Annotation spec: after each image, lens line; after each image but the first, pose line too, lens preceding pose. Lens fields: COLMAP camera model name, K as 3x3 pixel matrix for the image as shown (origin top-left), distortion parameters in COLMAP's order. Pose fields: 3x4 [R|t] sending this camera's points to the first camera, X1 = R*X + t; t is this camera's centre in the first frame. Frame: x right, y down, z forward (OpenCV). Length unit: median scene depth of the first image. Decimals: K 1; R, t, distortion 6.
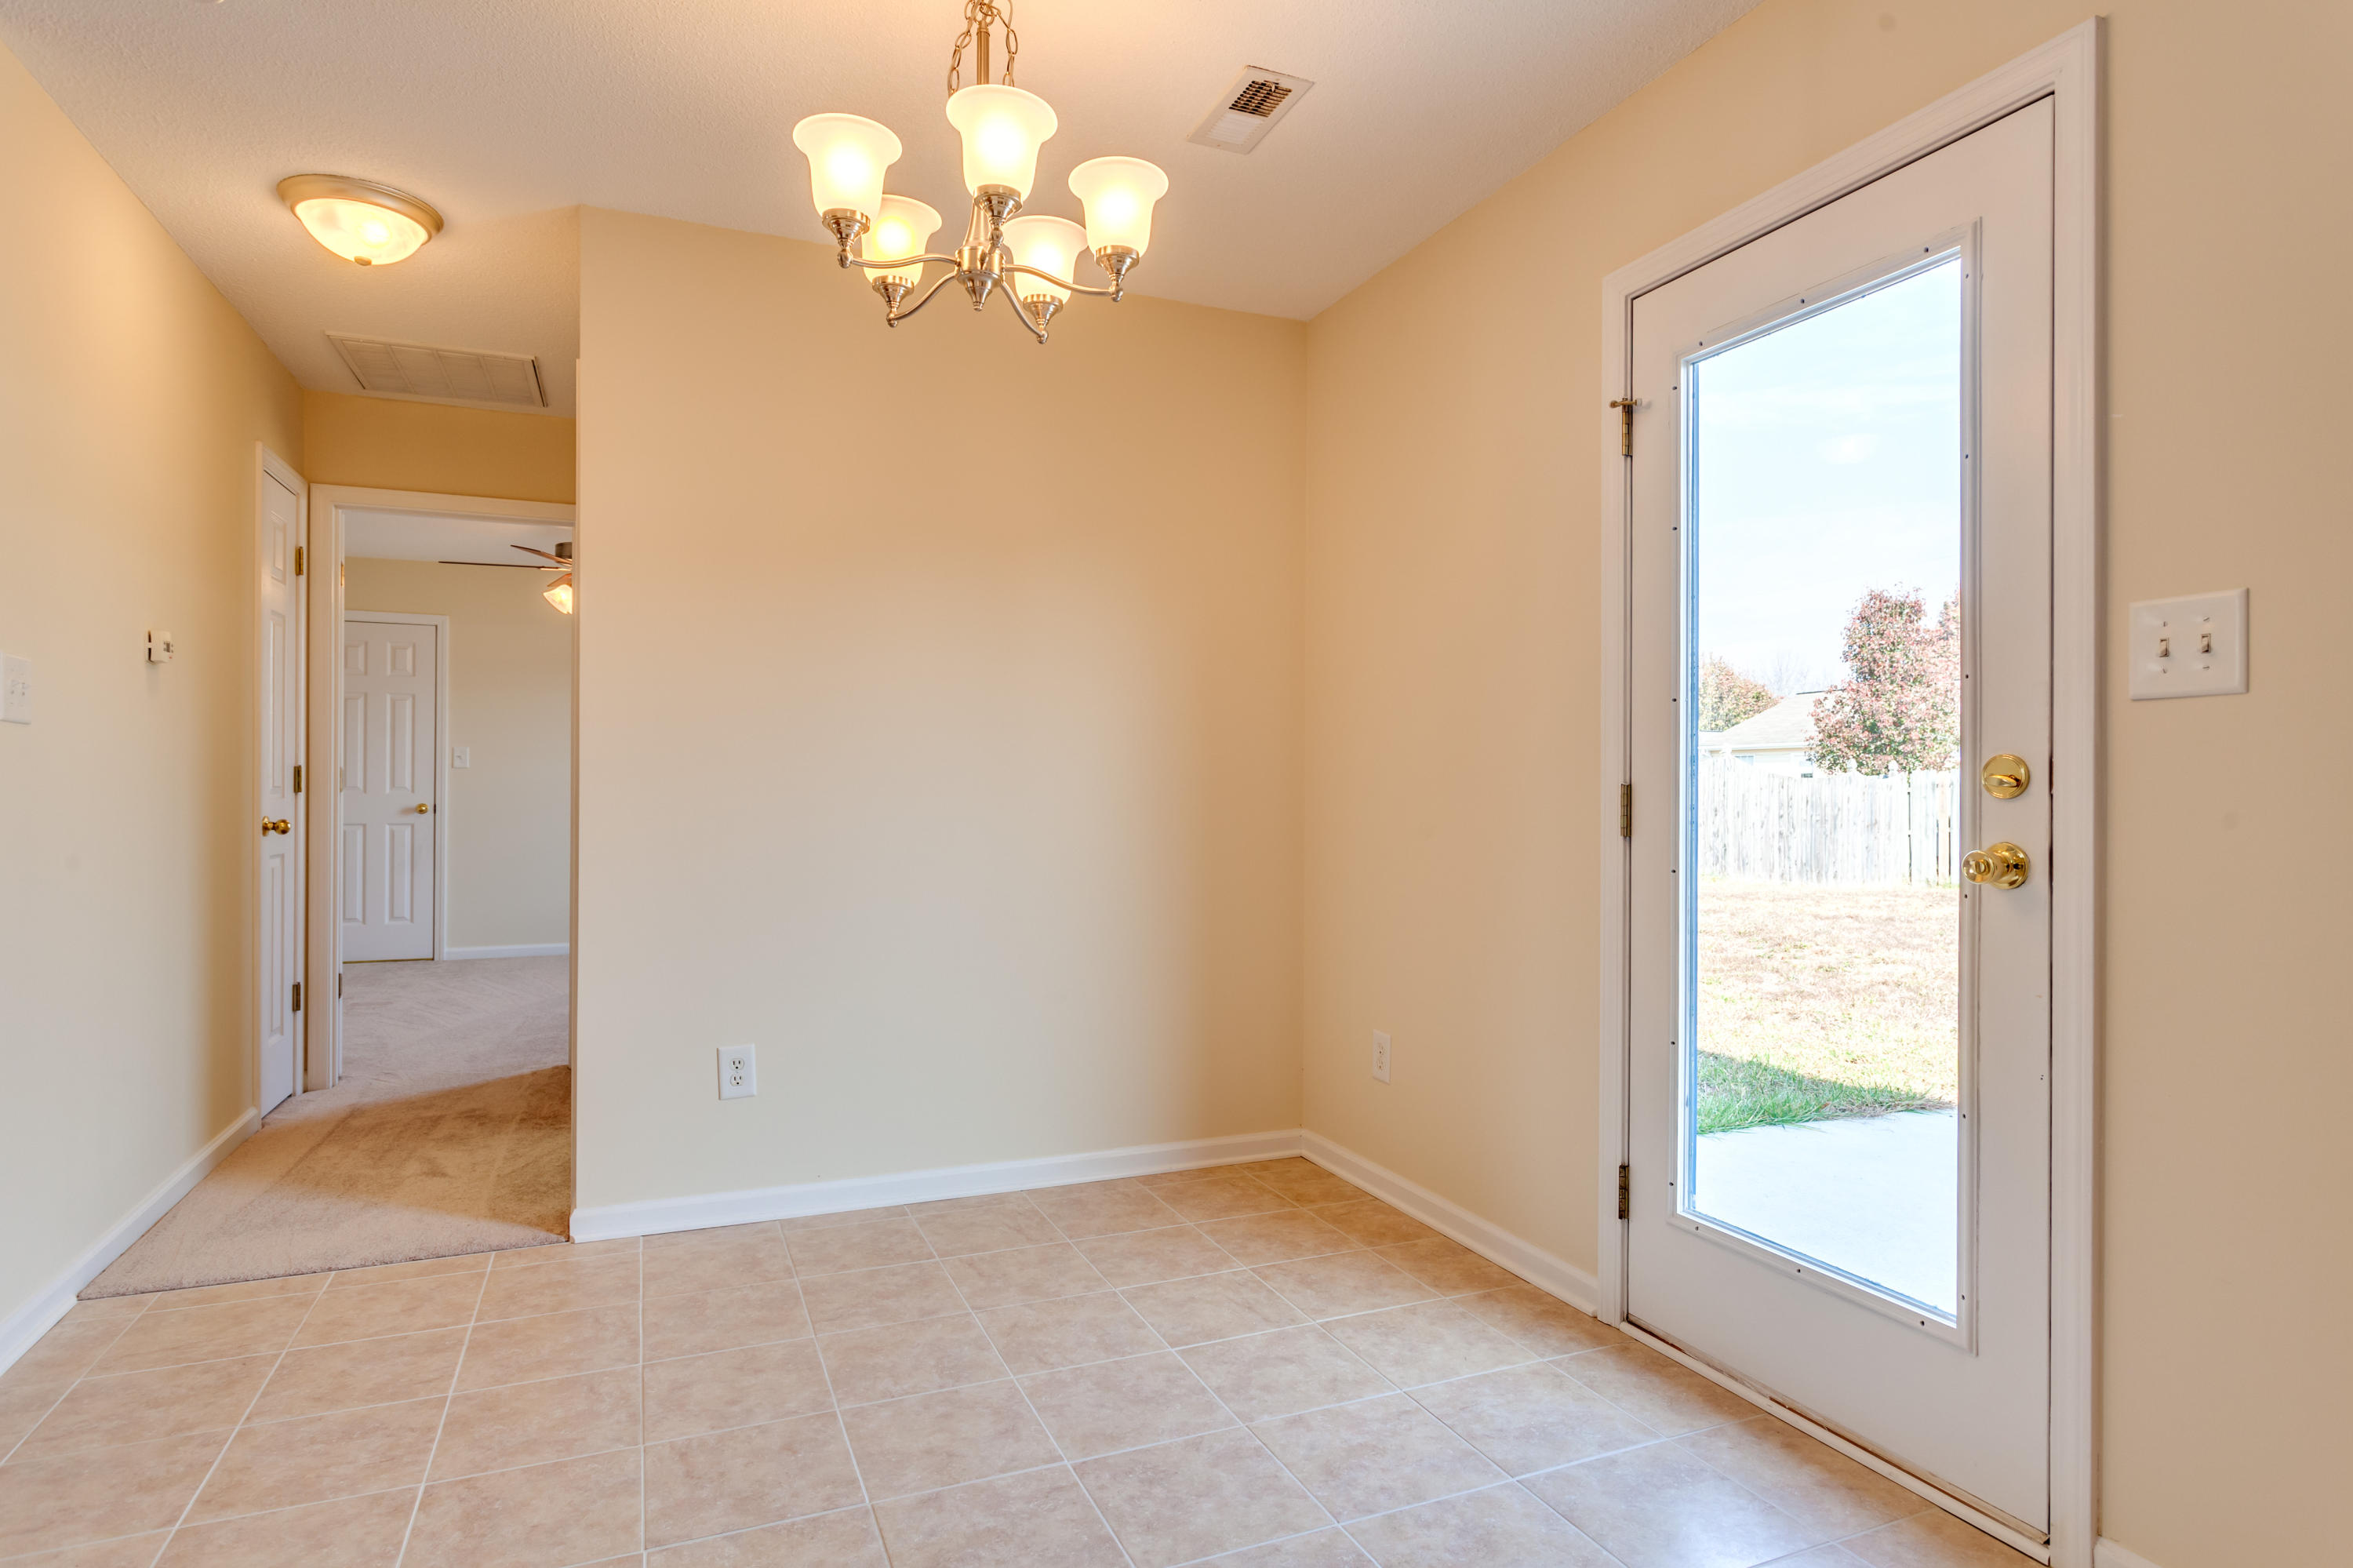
lens RADIAL K [[1275.2, 0, 1202.8], [0, 1275.2, 783.0], [0, 0, 1]] dist [-0.010230, 0.004861]
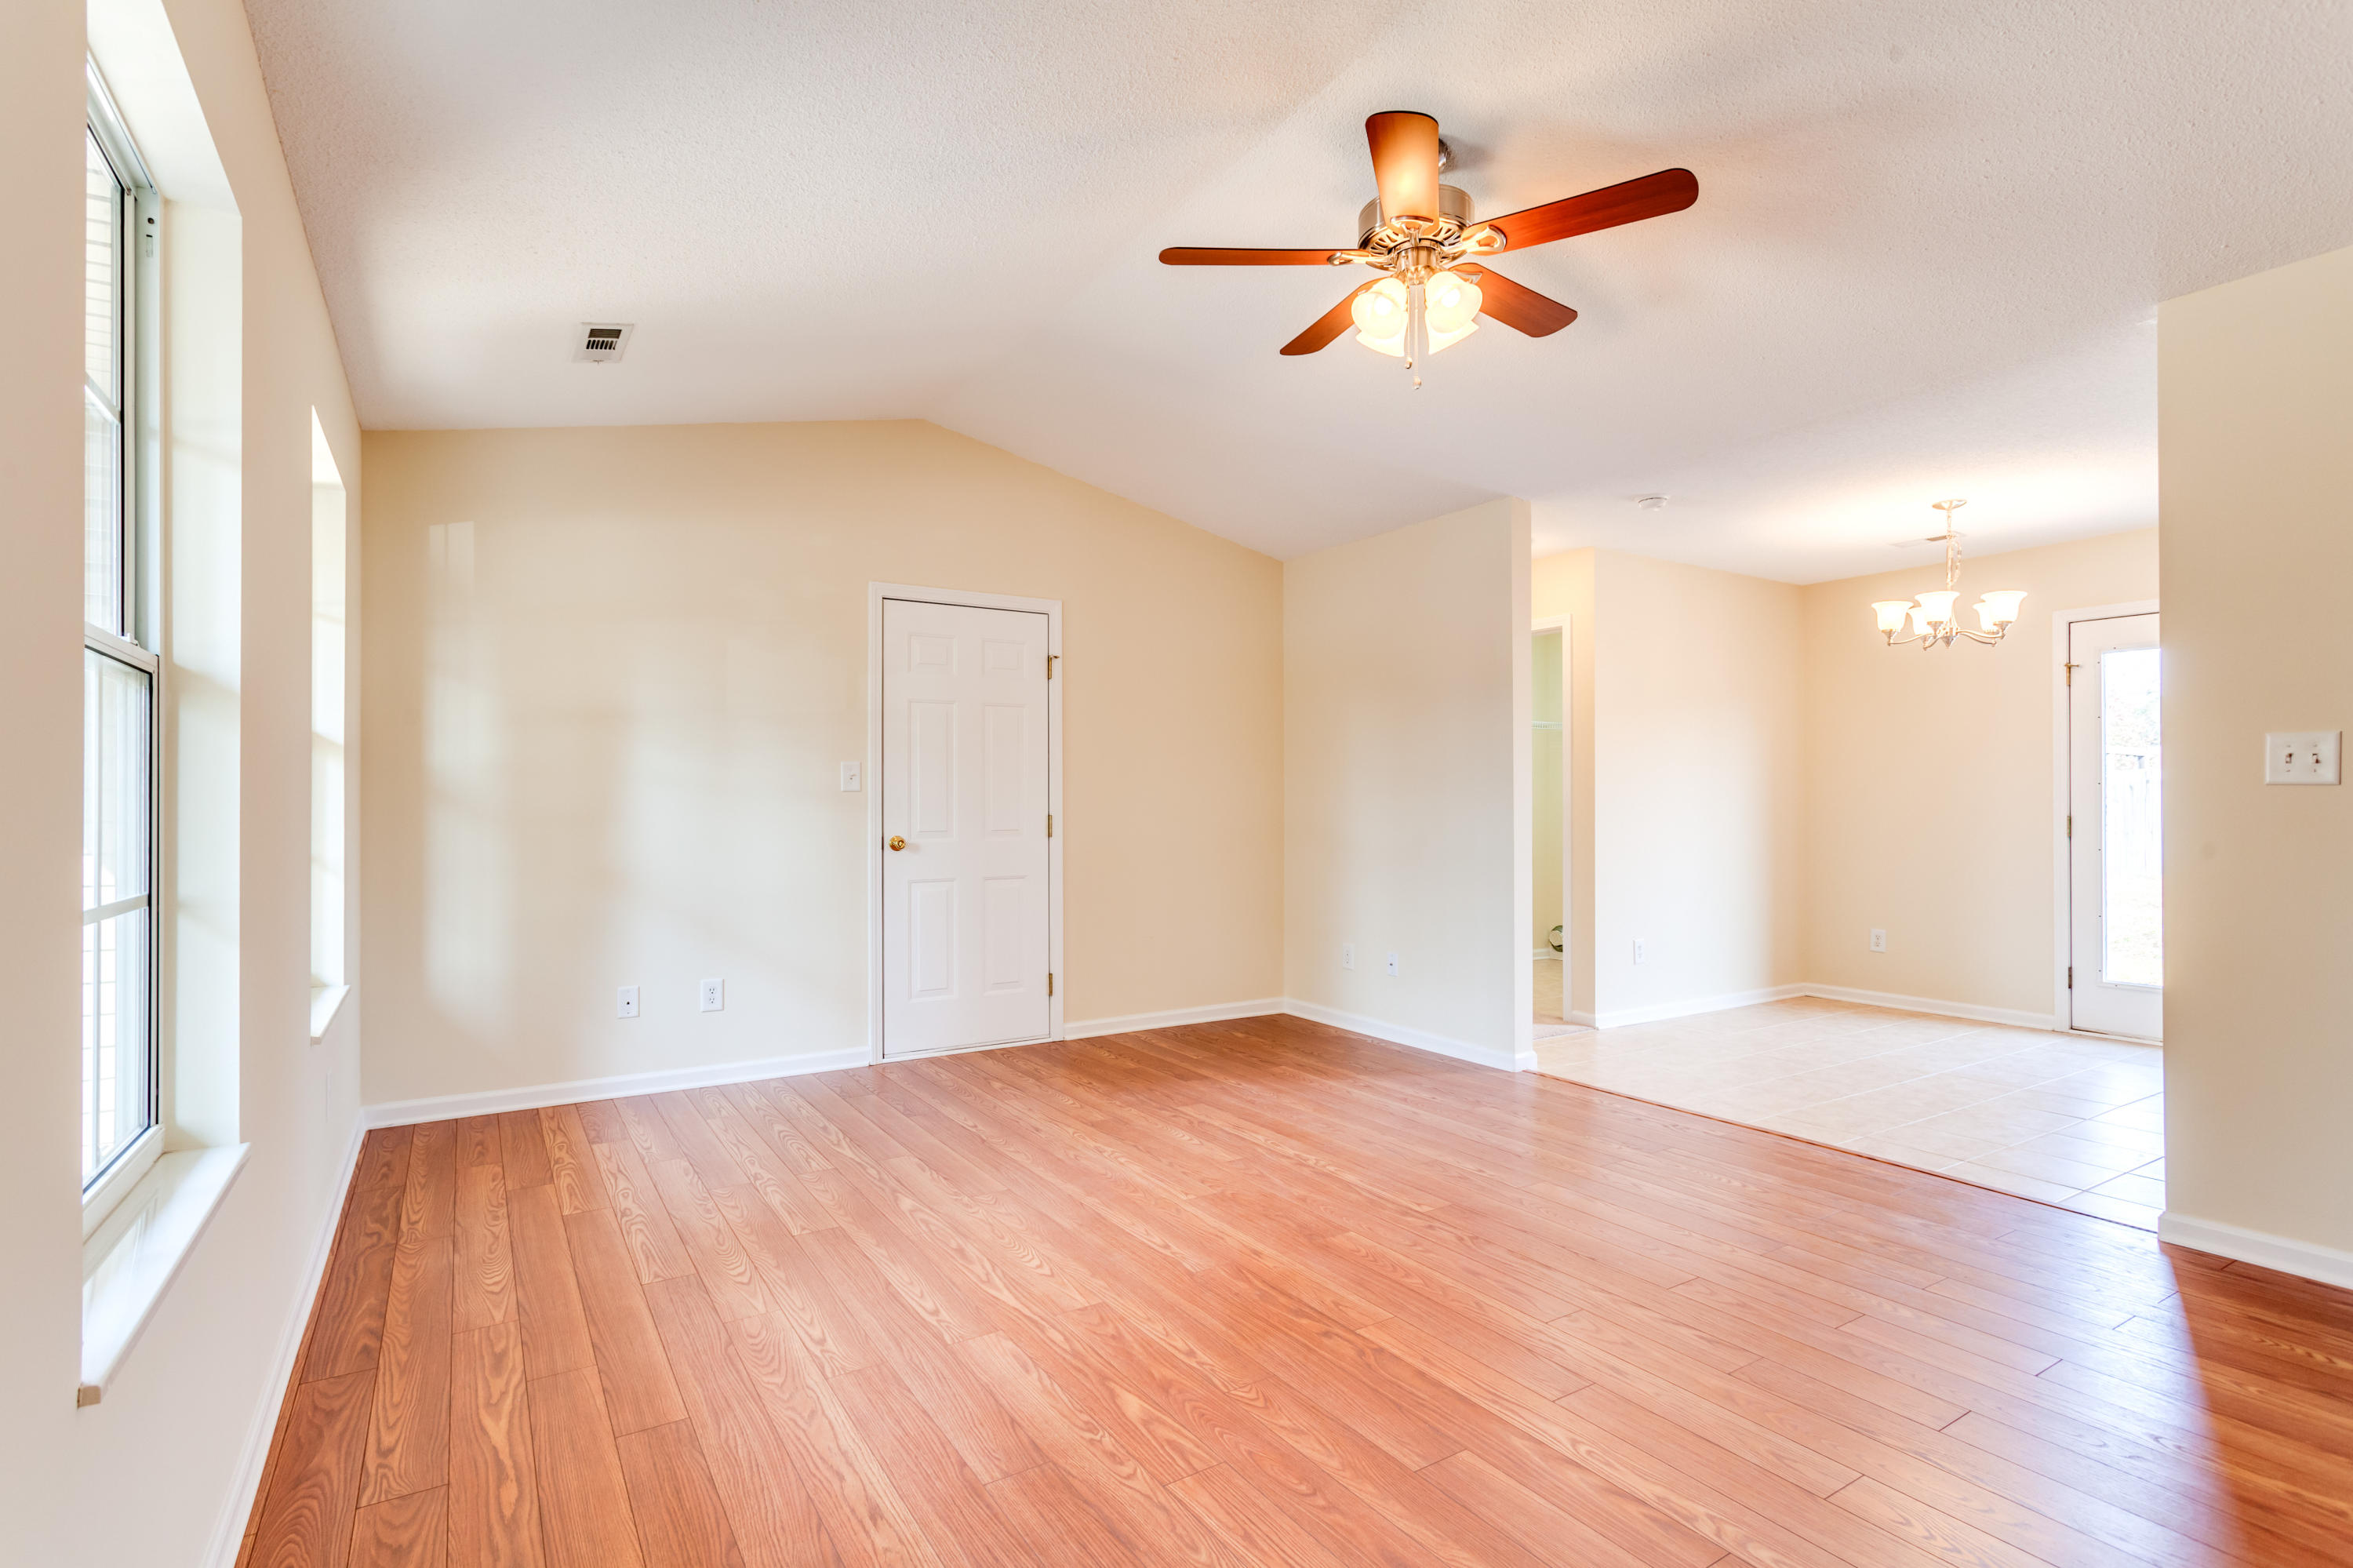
lens RADIAL K [[1144.5, 0, 1198.4], [0, 1144.5, 800.5], [0, 0, 1]] dist [0.001050, 0.002095]
pose [[0.980696, -0.004034, 0.195495, -1.796382], [0.003989, 0.999992, 0.000623, -0.037439], [-0.195496, 0.000169, 0.980704, -0.886469]]
